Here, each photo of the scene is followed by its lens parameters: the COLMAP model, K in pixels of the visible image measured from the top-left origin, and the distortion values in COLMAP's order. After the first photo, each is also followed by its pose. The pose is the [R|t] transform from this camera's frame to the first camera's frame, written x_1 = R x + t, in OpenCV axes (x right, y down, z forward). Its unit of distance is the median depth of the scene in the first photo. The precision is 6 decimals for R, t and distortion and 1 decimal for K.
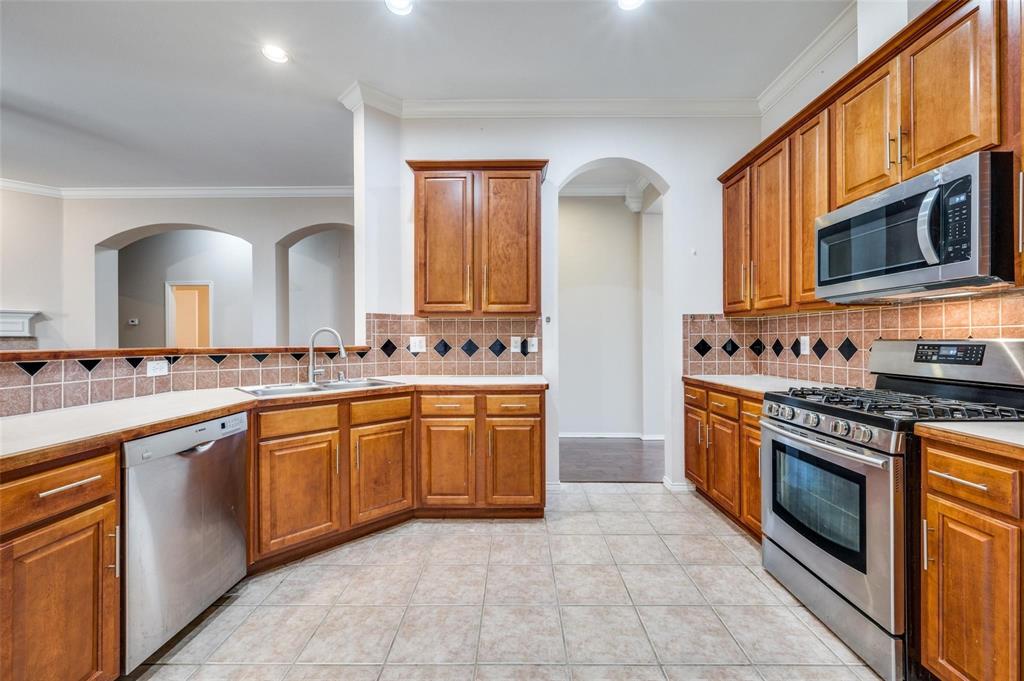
lens RADIAL K [[412.6, 0, 524.1], [0, 412.6, 337.5], [0, 0, 1]] dist [-0.001601, 0.000121]
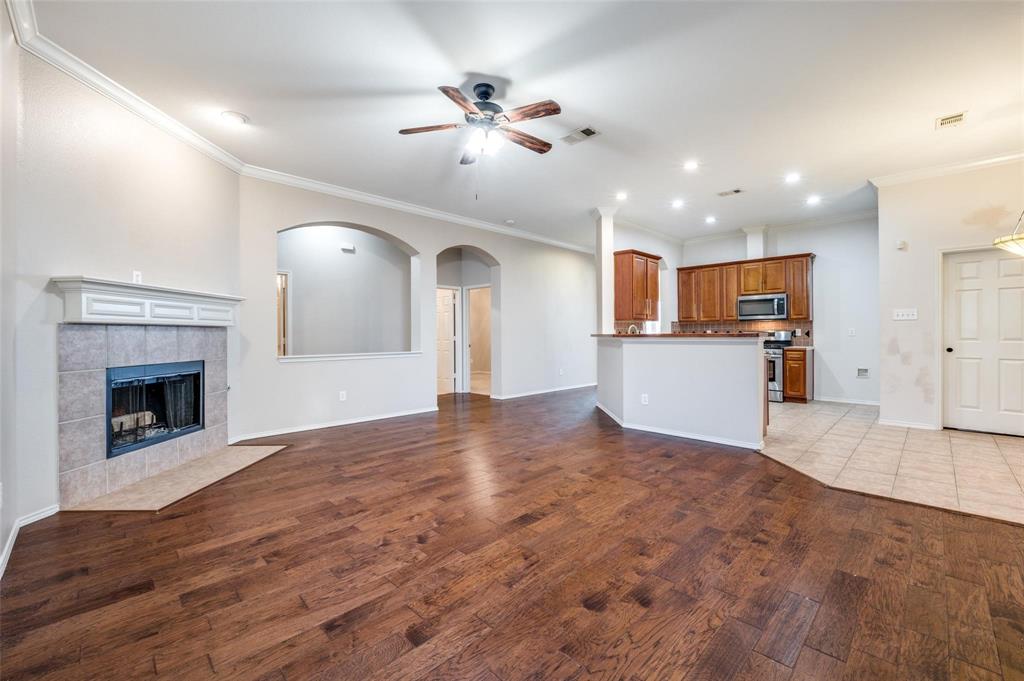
lens RADIAL K [[412.6, 0, 524.1], [0, 412.6, 337.5], [0, 0, 1]] dist [-0.001601, 0.000121]
pose [[0.693760, -0.008378, 0.720158, -4.379177], [0.003240, 0.999959, 0.008512, 0.031291], [-0.720199, -0.003572, 0.693758, -0.180178]]
